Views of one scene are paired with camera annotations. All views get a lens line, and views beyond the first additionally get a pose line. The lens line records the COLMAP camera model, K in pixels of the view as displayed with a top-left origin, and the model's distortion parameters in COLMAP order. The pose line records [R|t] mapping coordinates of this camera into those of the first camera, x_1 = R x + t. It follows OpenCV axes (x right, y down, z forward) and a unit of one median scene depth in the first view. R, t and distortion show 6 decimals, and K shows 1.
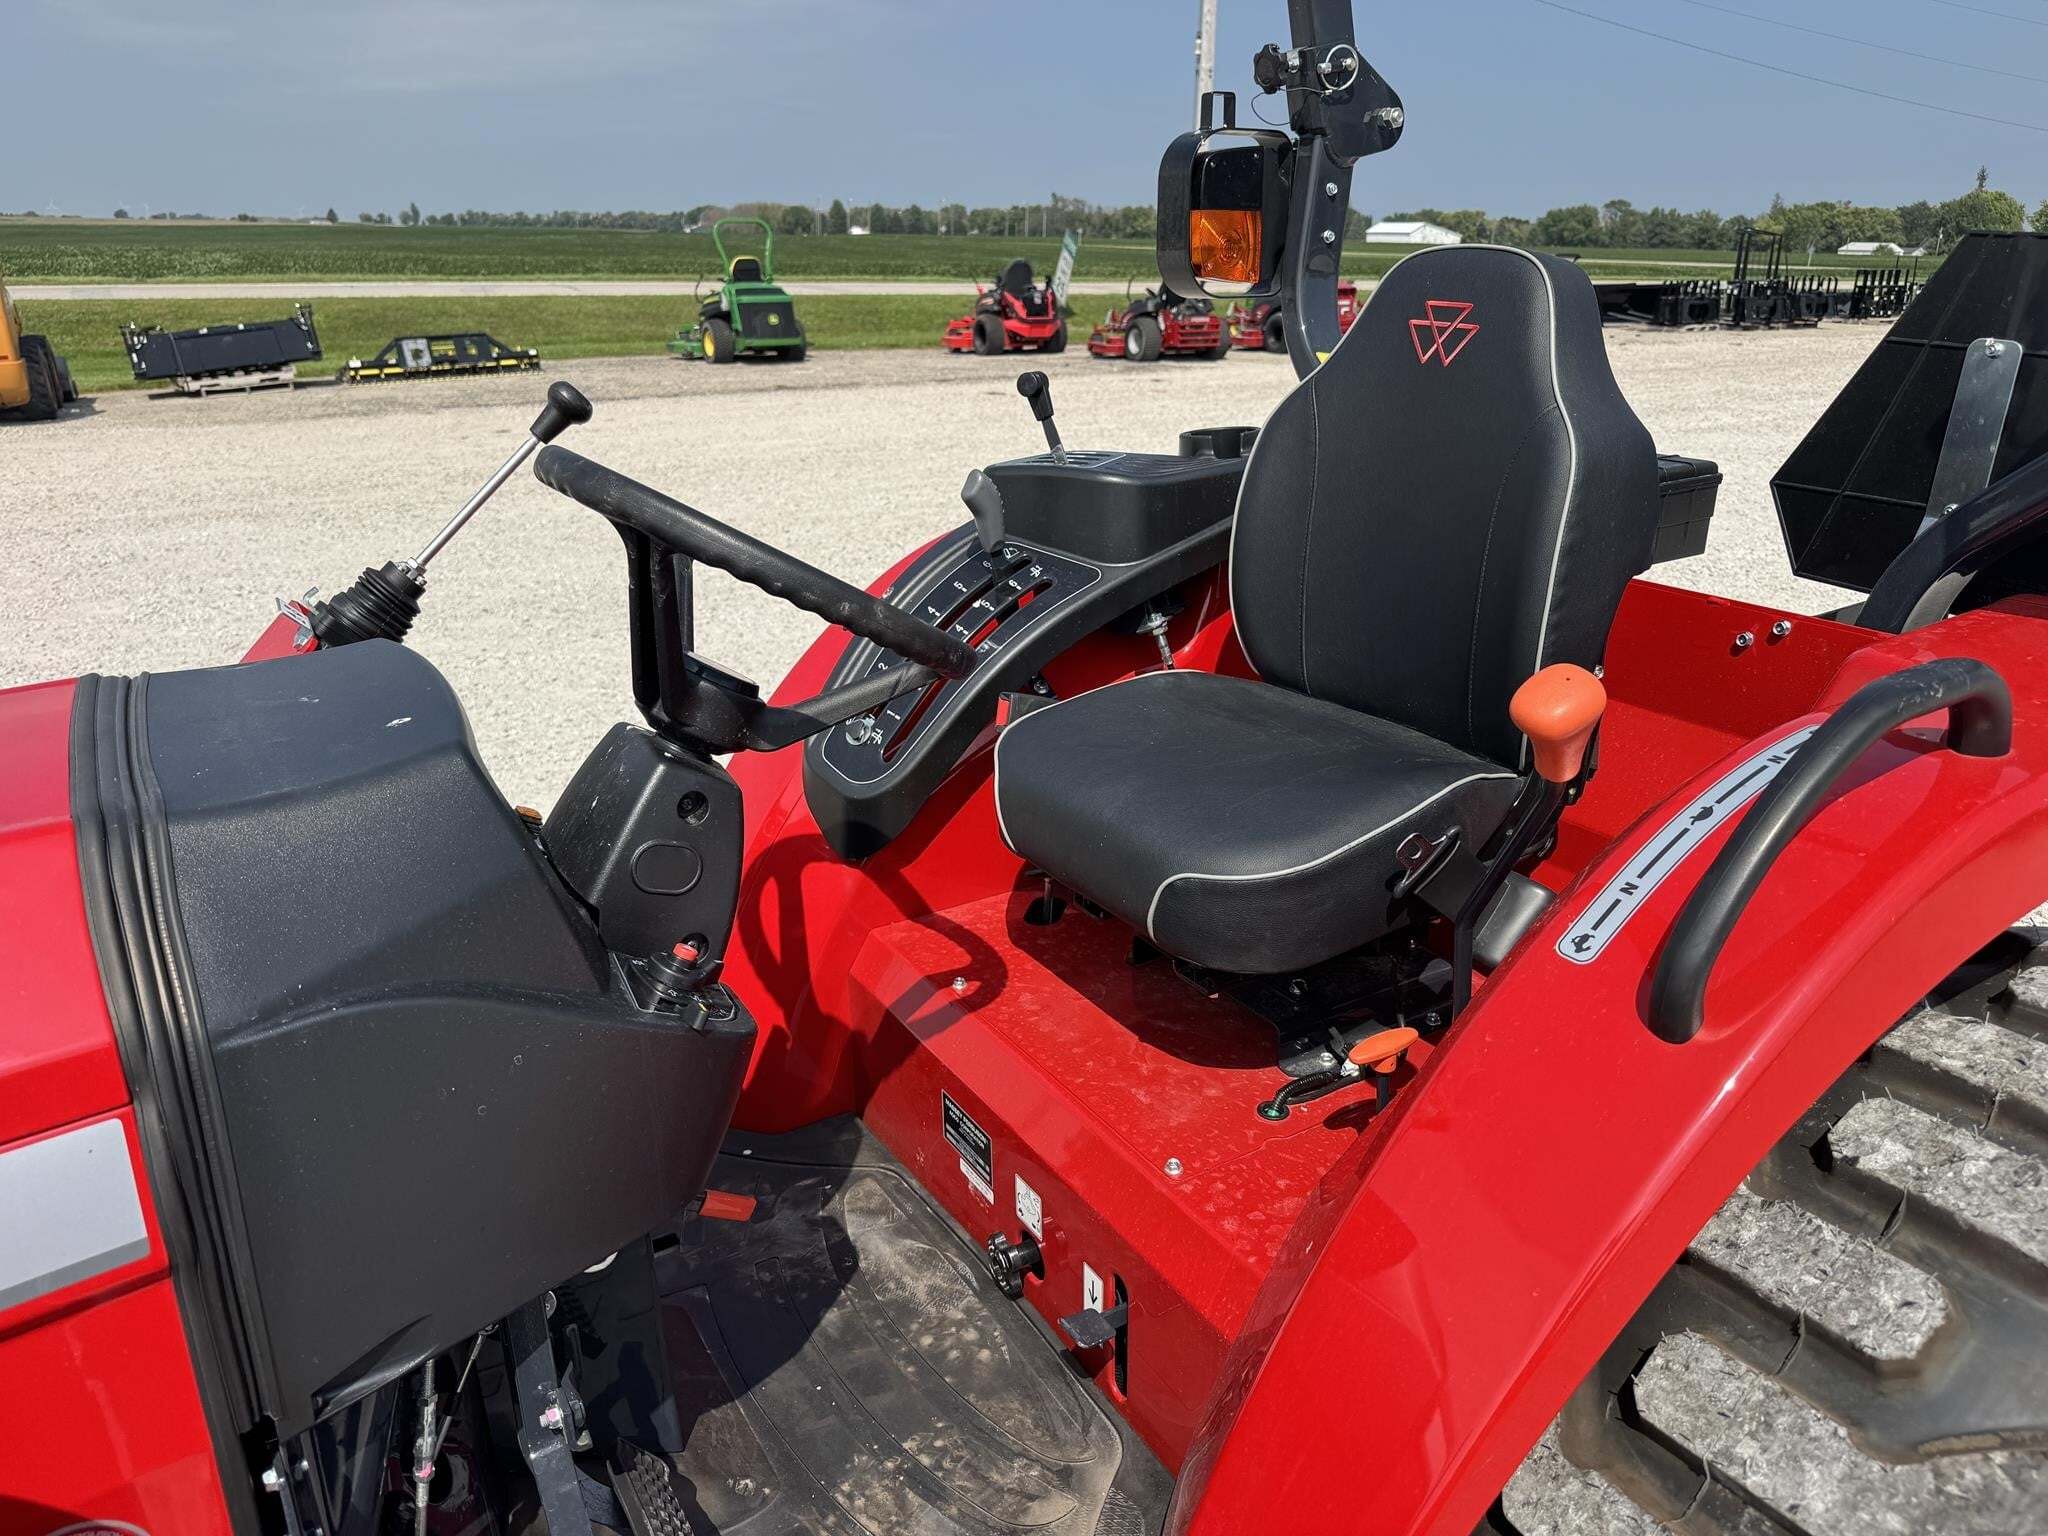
lens RADIAL K [[1431.7, 0, 1025.2], [0, 1431.7, 818.4], [0, 0, 1]] dist [-0.000657, -0.014150]
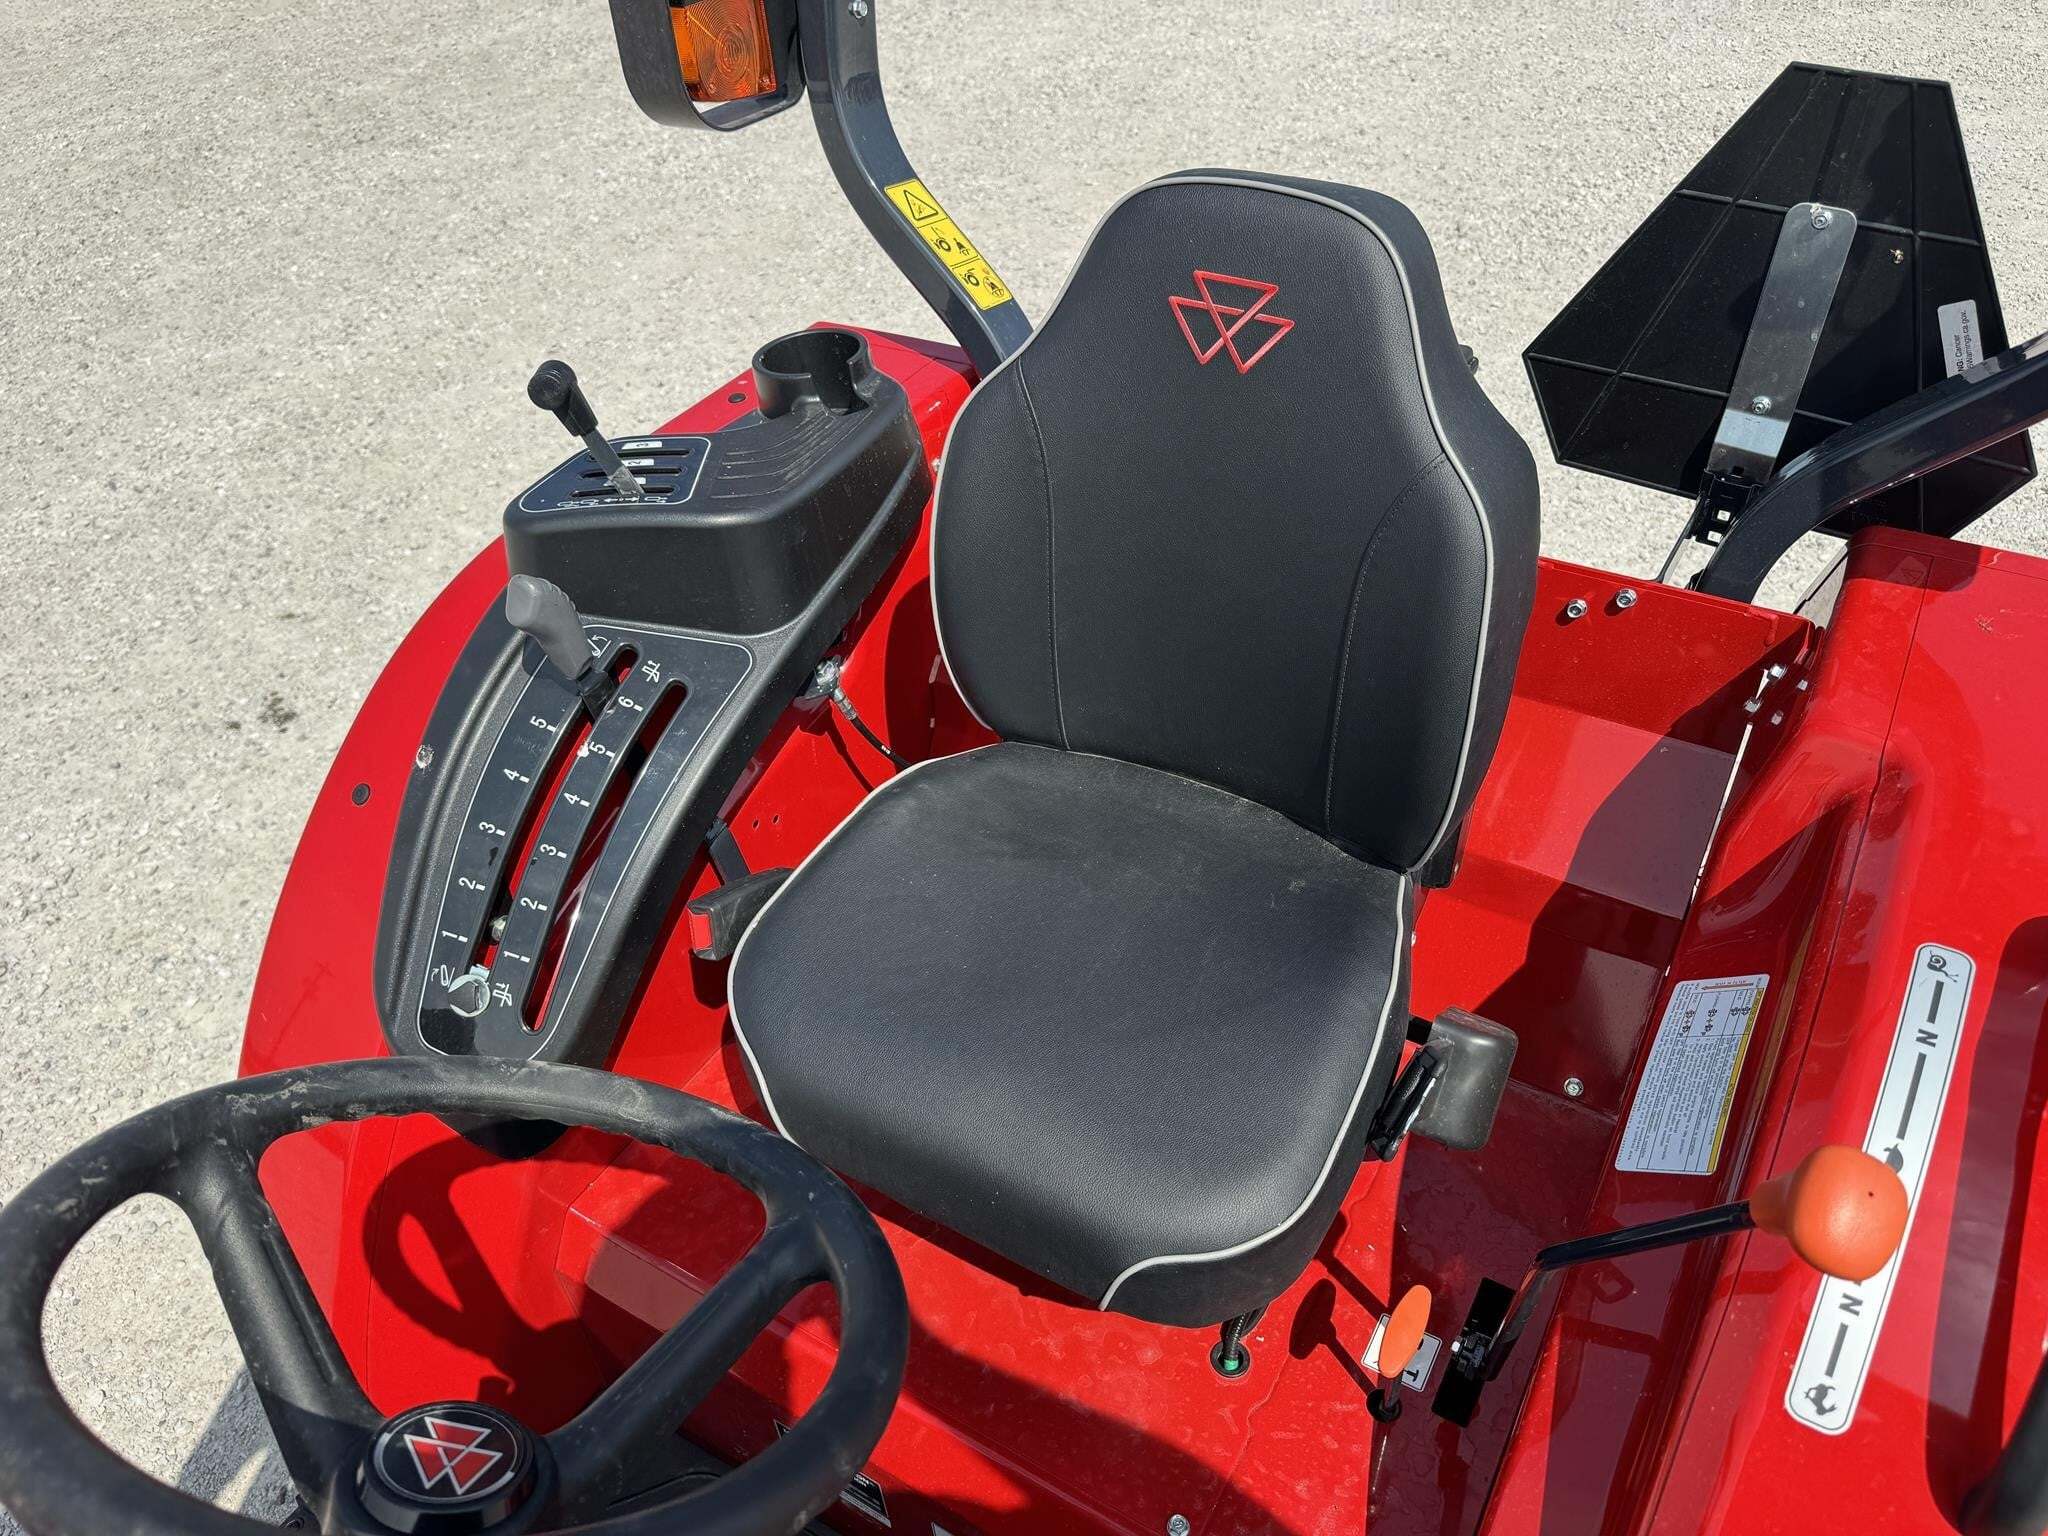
lens RADIAL K [[1431.7, 0, 993.7], [0, 1431.7, 772.5], [0, 0, 1]] dist [-0.000657, -0.014150]
pose [[0.888164, -0.319617, 0.330166, -0.108825], [0.208716, 0.920686, 0.329812, -0.392934], [-0.409392, -0.224016, 0.884429, 0.387830]]
